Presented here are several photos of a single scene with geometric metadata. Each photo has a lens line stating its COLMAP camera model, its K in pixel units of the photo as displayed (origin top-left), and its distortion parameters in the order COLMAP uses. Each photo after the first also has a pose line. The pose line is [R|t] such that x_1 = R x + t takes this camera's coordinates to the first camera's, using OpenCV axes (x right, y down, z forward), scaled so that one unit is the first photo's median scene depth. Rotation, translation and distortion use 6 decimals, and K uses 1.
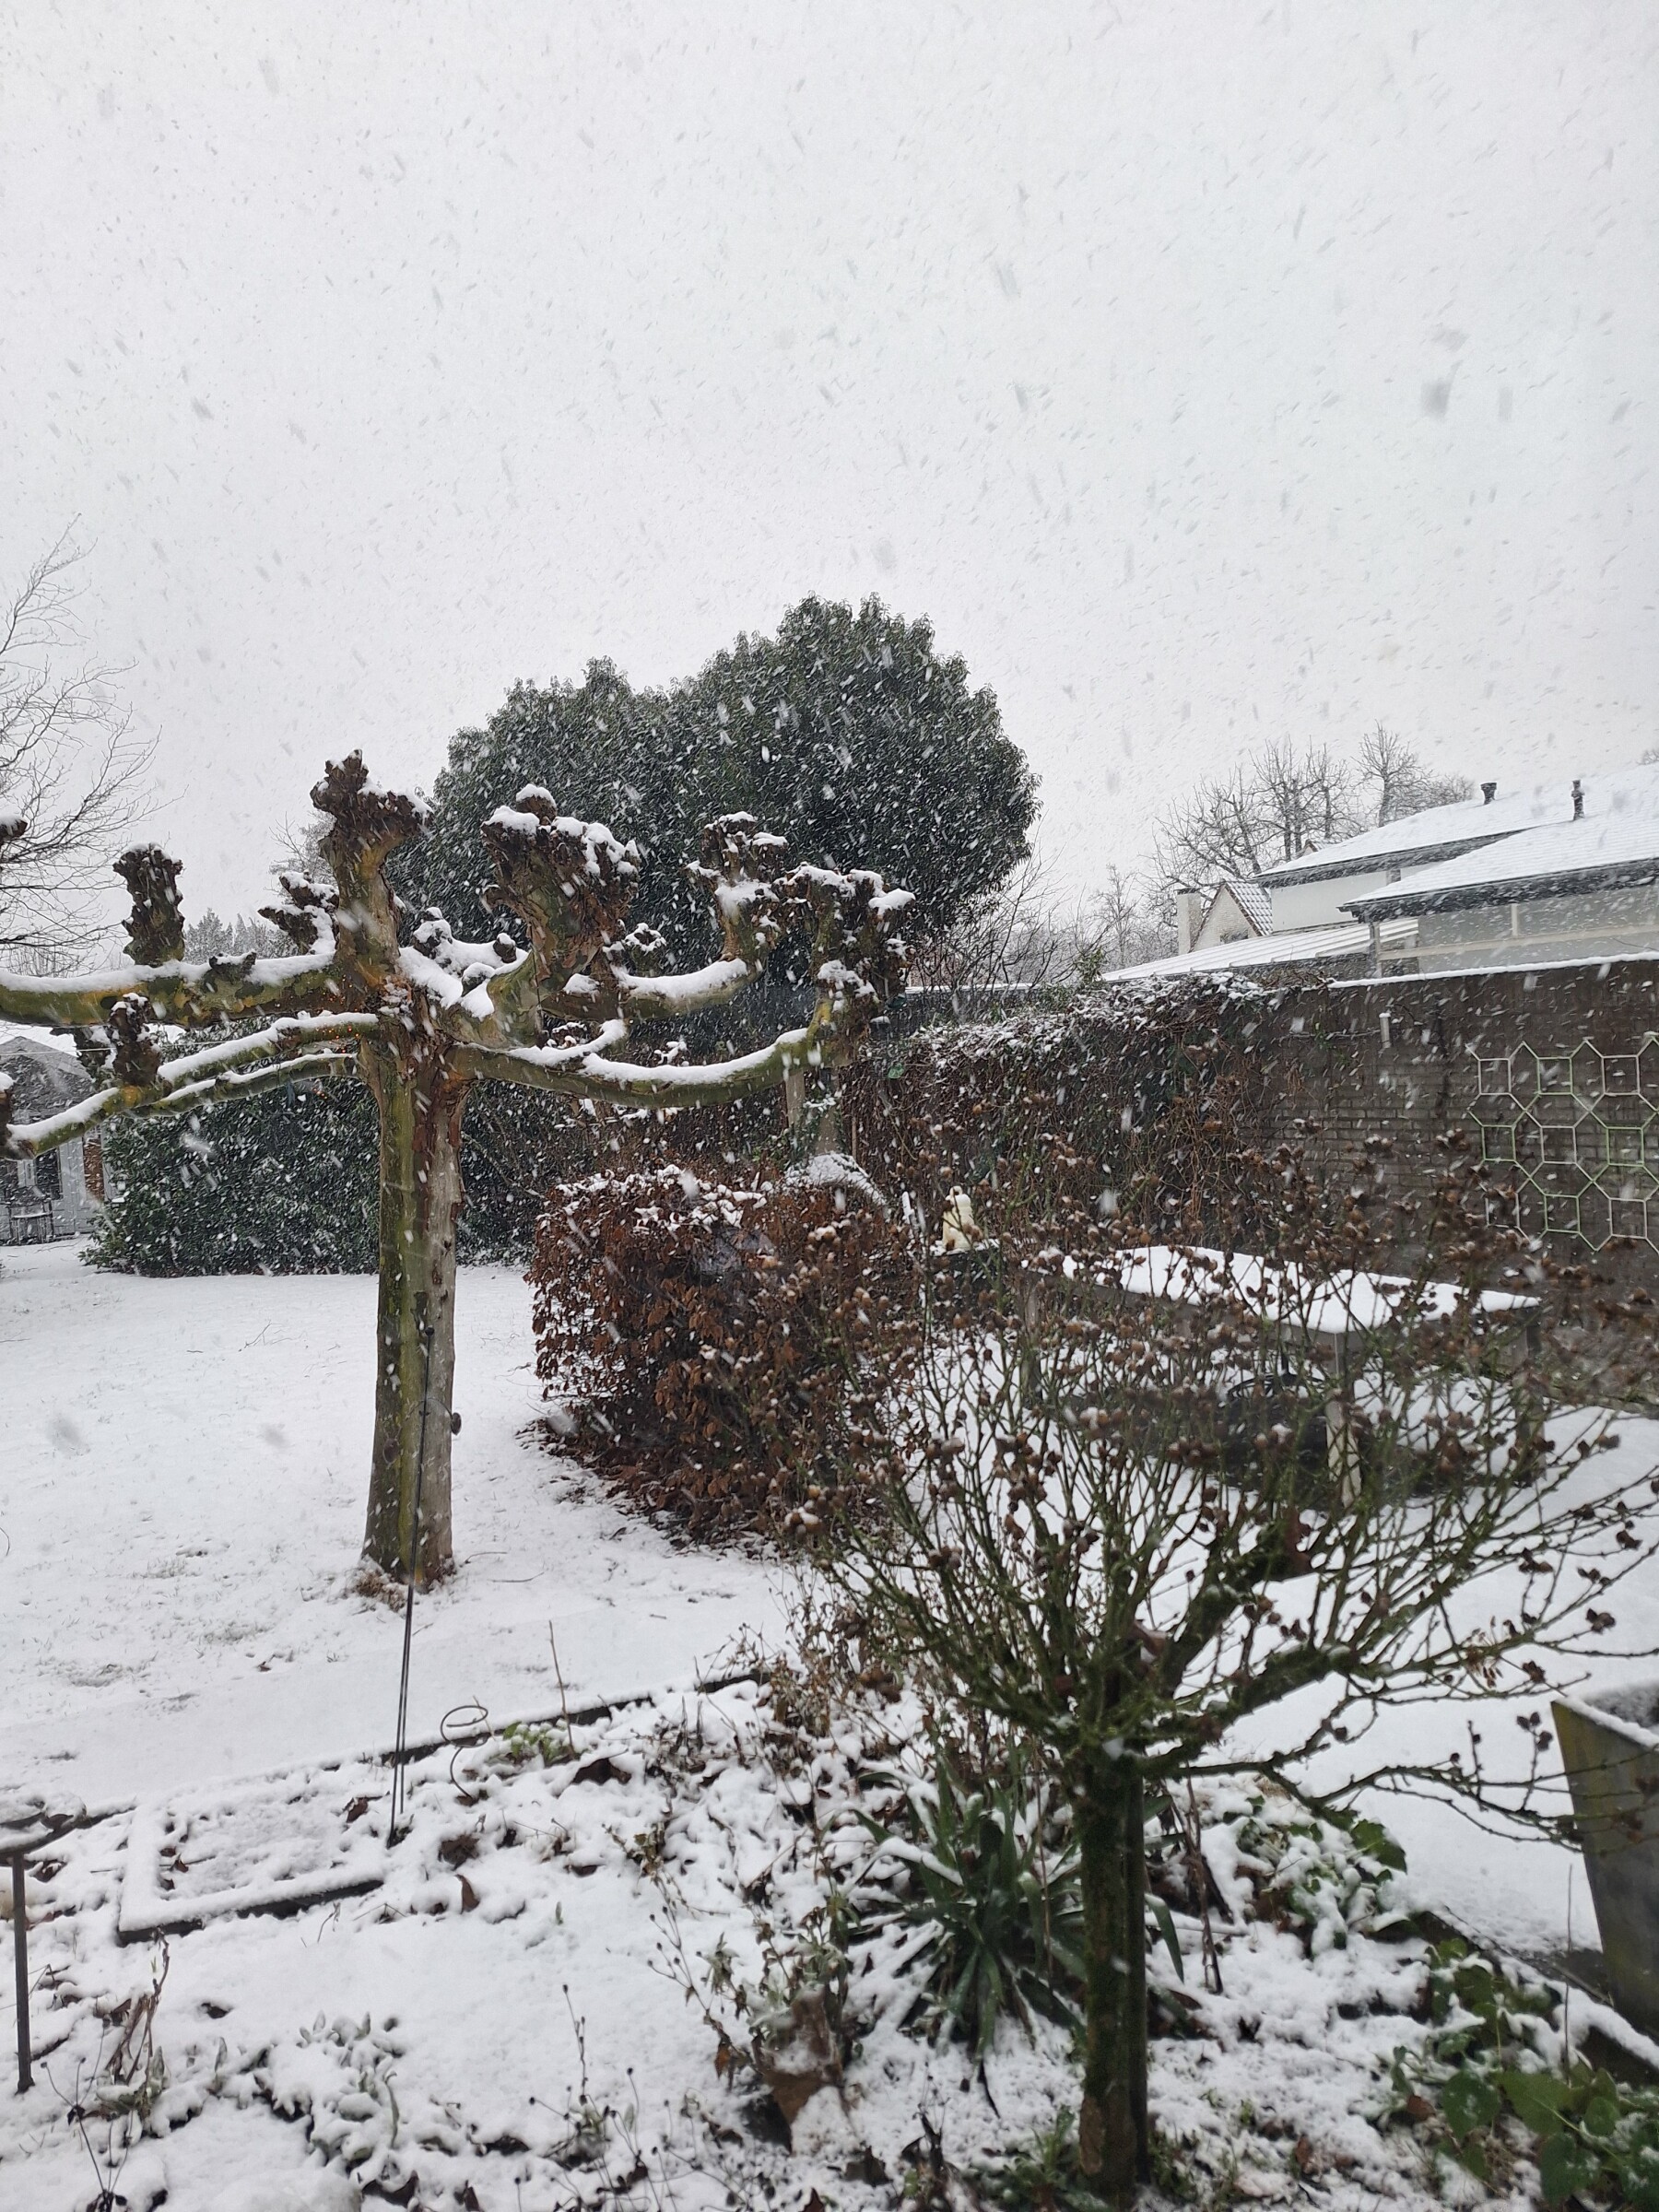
lens RADIAL K [[1456.0, 0, 829.5], [0, 1456.0, 1106.0], [0, 0, 1]] dist [0.059910, -0.048643]
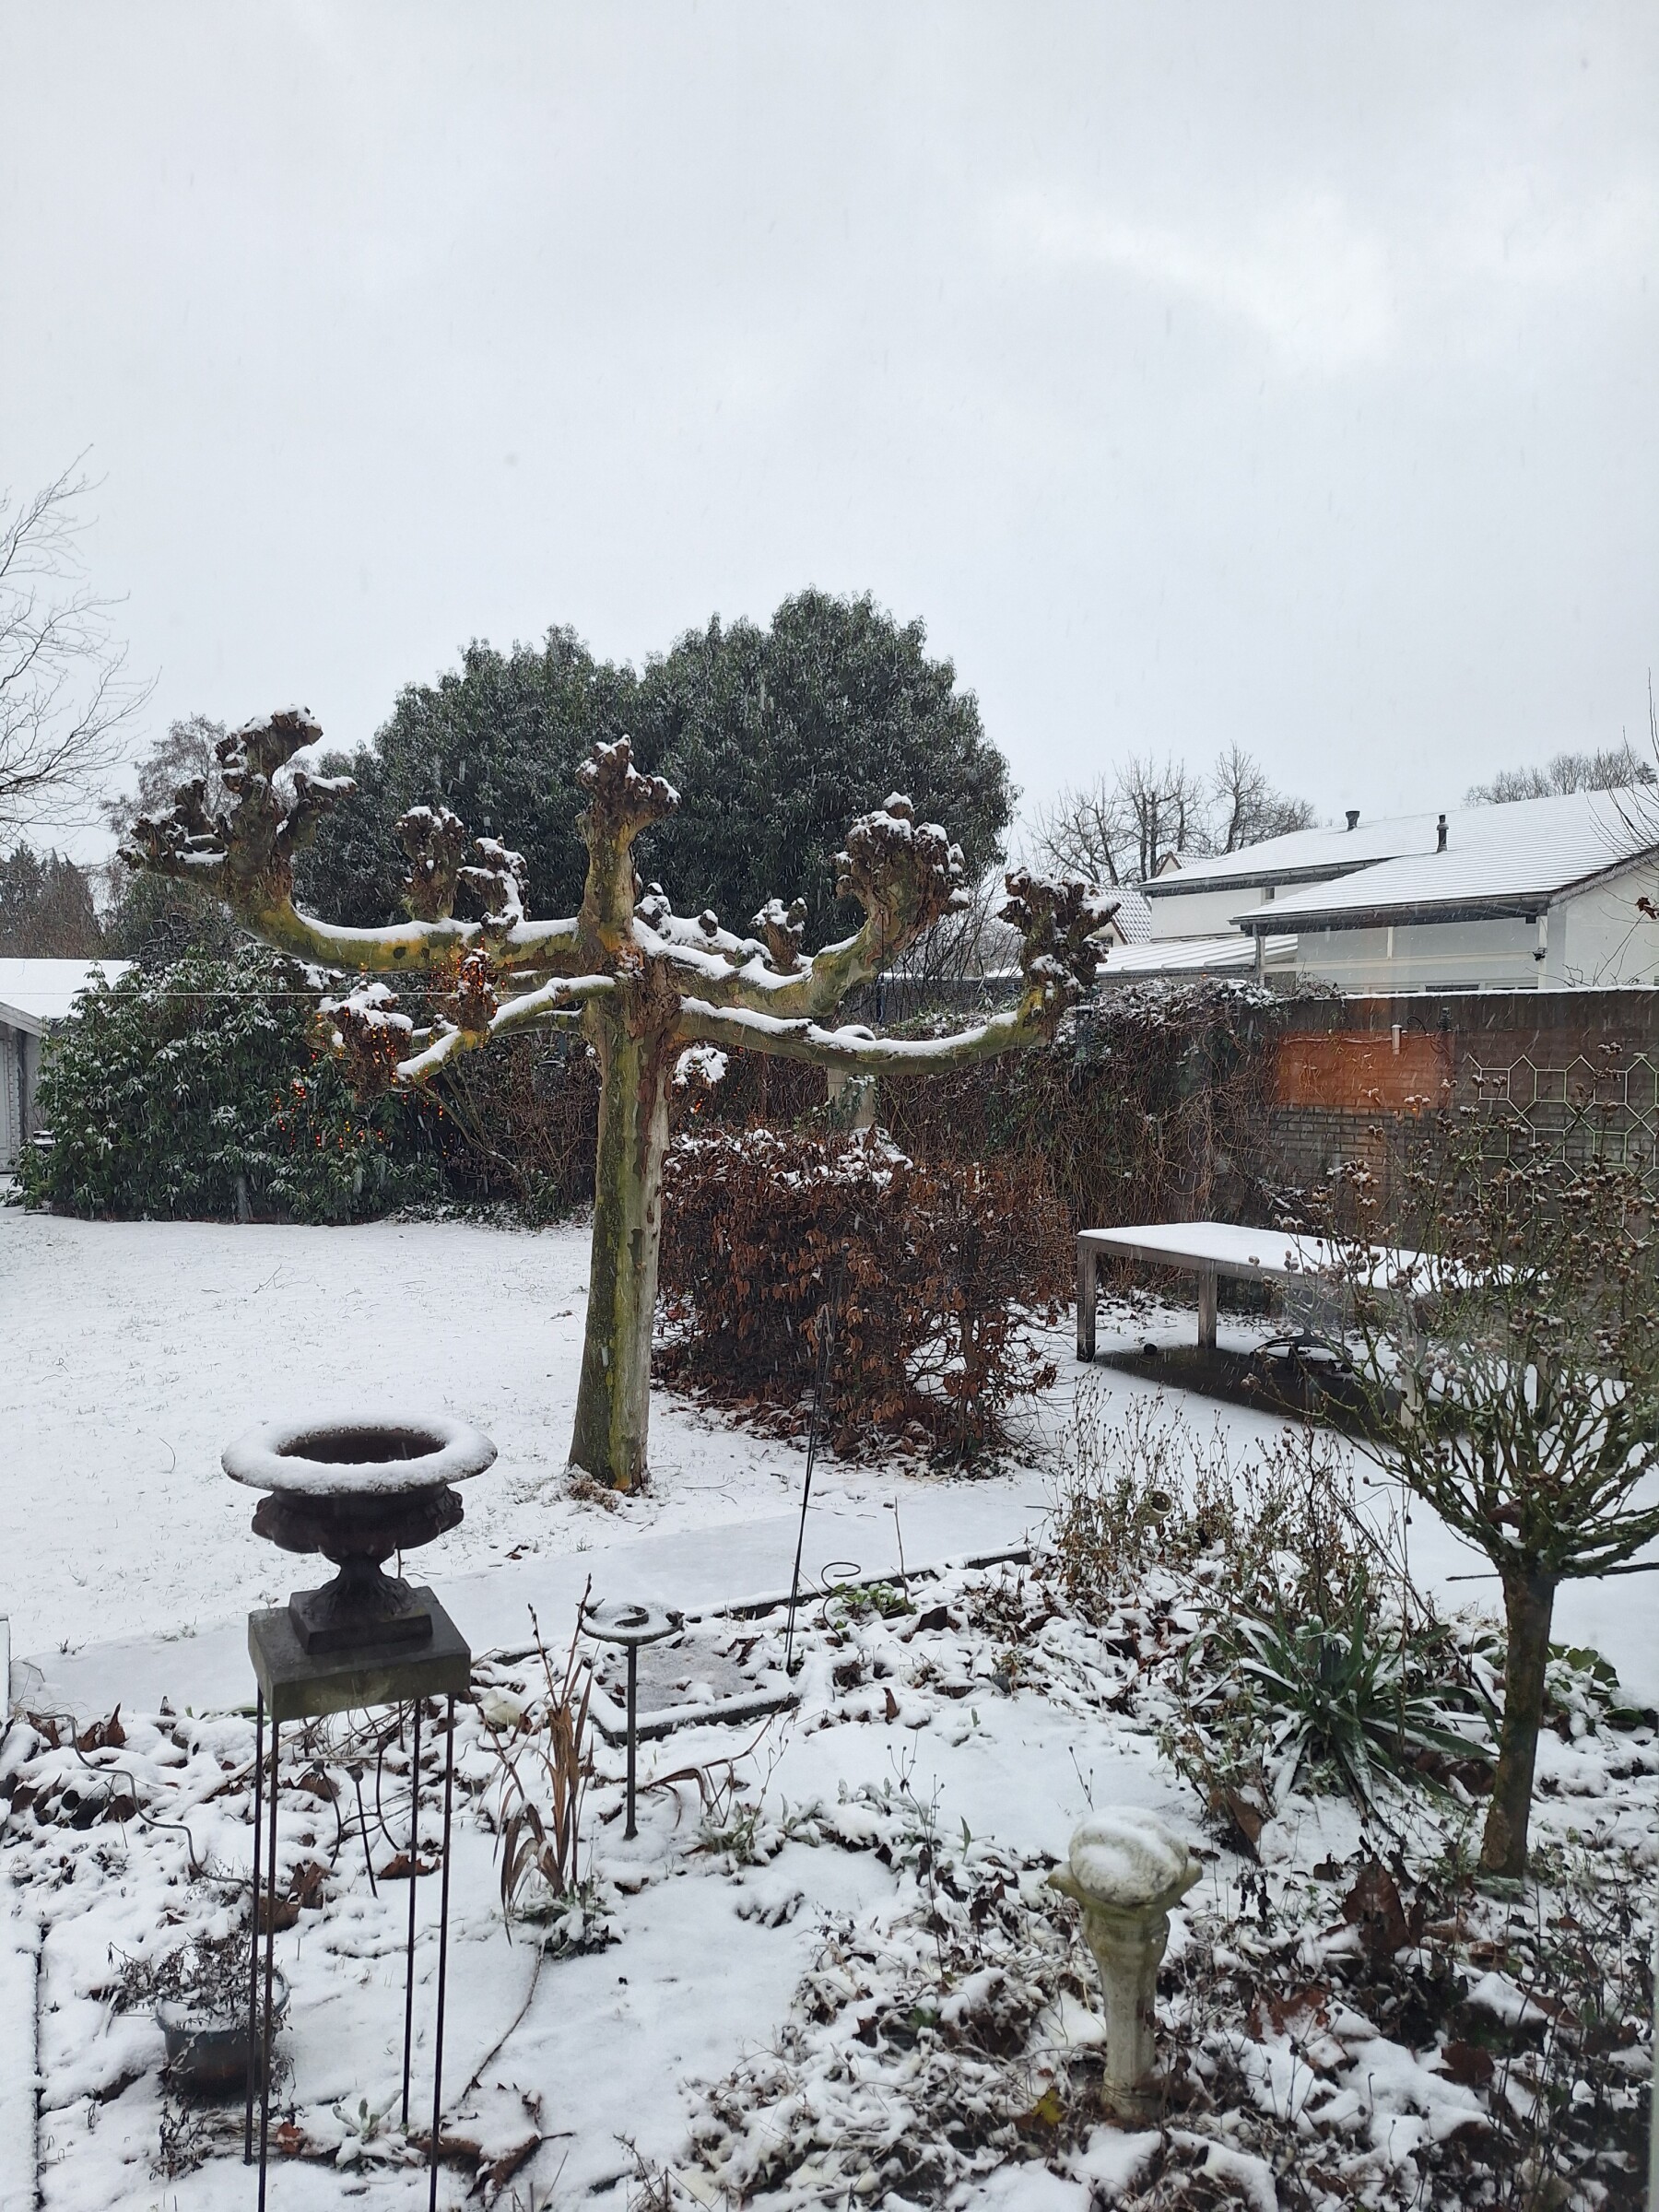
lens RADIAL K [[1457.8, 0, 817.7], [0, 1457.8, 1128.5], [0, 0, 1]] dist [0.141604, -0.240216]
pose [[0.990987, 0.045236, 0.126090, -0.251996], [-0.048696, 0.998513, 0.024487, 0.014337], [-0.124795, -0.030406, 0.991717, -0.104407]]
